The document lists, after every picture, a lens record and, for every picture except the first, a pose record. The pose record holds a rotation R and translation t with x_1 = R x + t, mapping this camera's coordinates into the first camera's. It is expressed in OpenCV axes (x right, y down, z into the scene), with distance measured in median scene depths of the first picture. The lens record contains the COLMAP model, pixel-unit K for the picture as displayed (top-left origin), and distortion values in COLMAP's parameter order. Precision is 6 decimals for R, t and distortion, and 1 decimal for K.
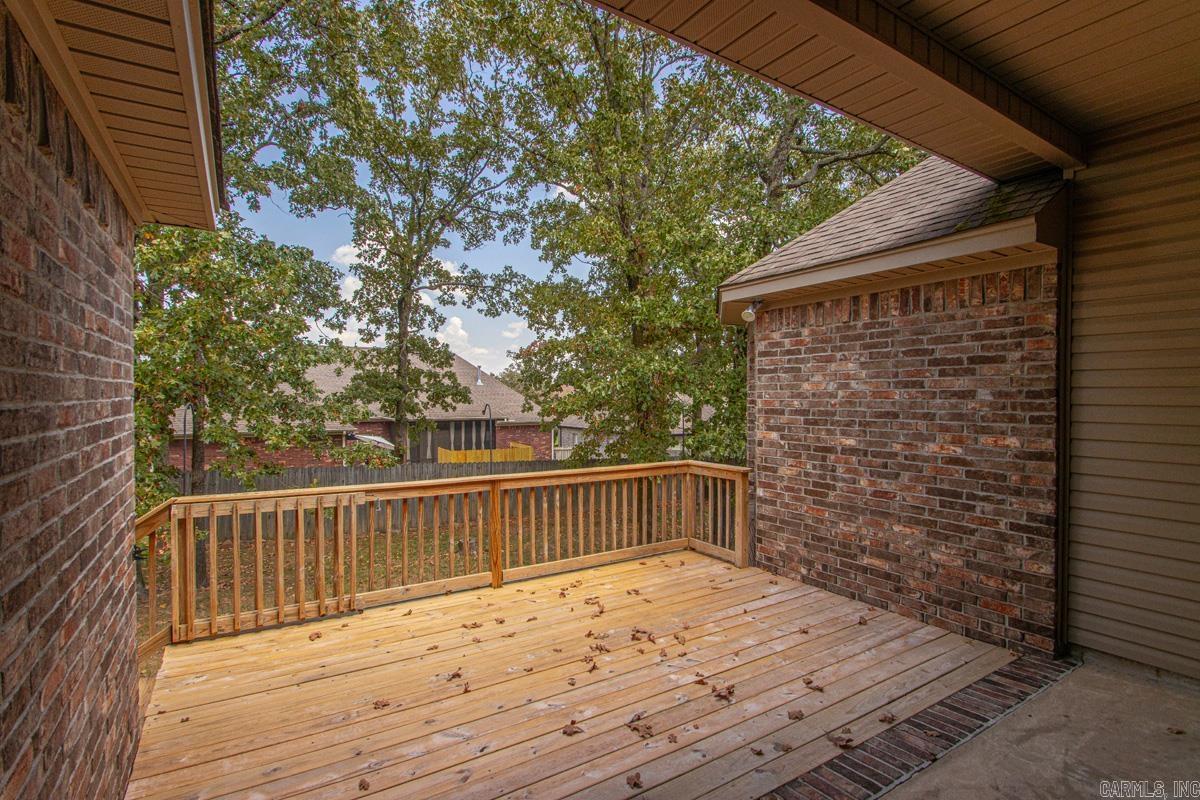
lens RADIAL K [[553.7, 0, 571.4], [0, 553.7, 404.6], [0, 0, 1]] dist [-0.004748, -0.001955]
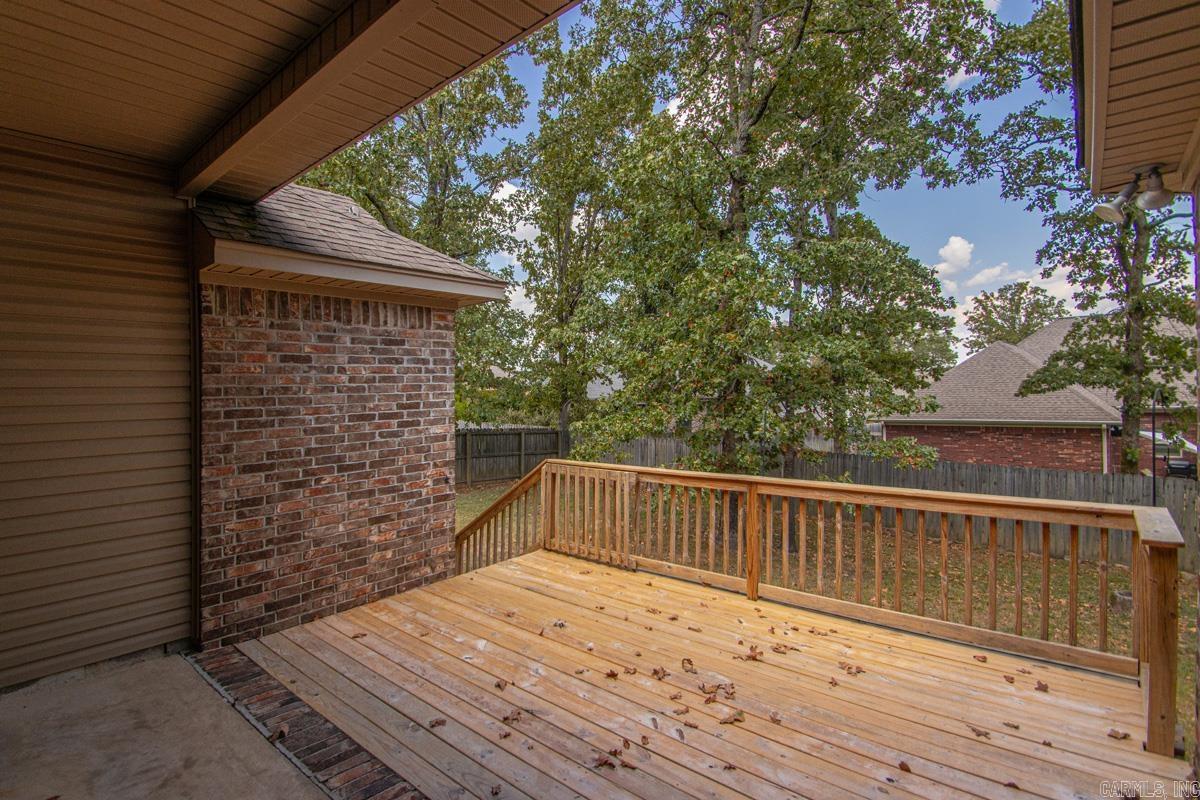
lens RADIAL K [[573.1, 0, 590.9], [0, 573.1, 397.1], [0, 0, 1]] dist [-0.014116, -0.001071]
pose [[0.313993, 0.001861, -0.949424, 0.737783], [0.009980, 0.999936, 0.005261, -0.010760], [0.949373, -0.011127, 0.313954, 0.500538]]
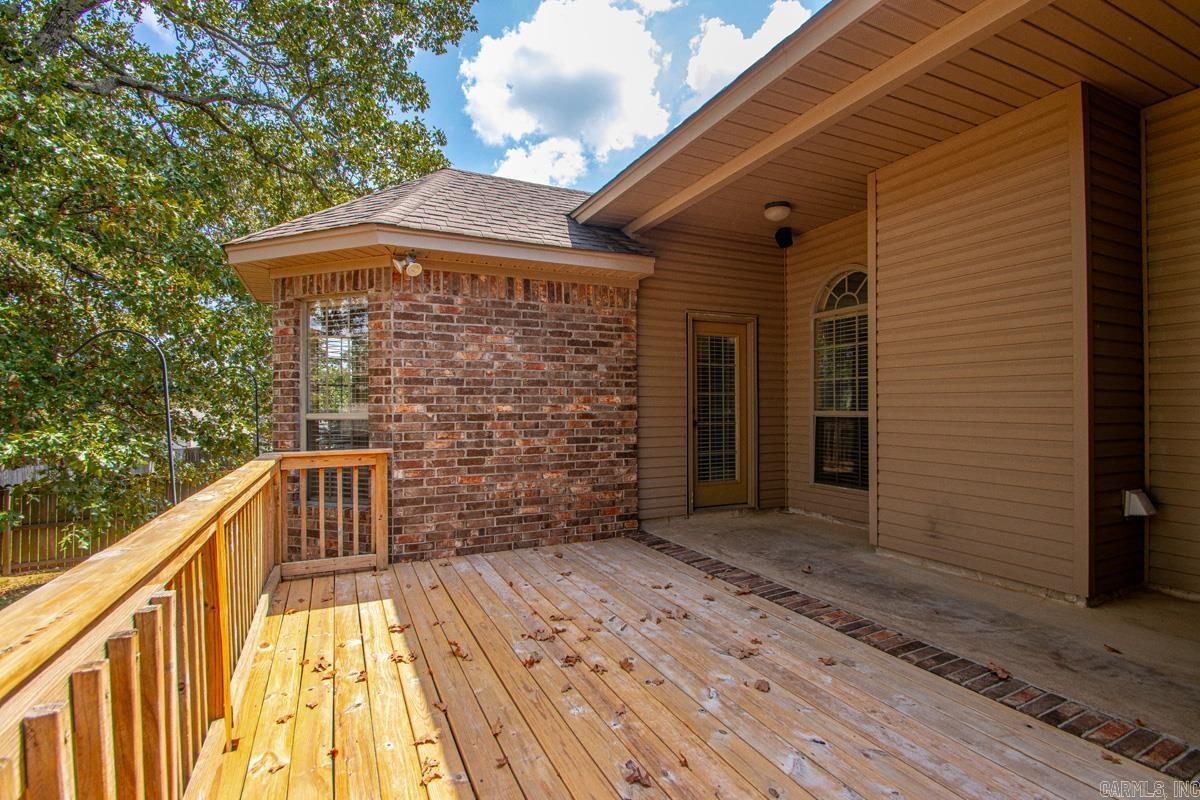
lens RADIAL K [[553.7, 0, 595.8], [0, 553.7, 405.4], [0, 0, 1]] dist [-0.004748, -0.001955]
pose [[0.112726, 0.002708, 0.993622, -0.588696], [0.020339, 0.999780, -0.005032, 0.073330], [-0.993418, 0.020777, 0.112647, 0.717911]]
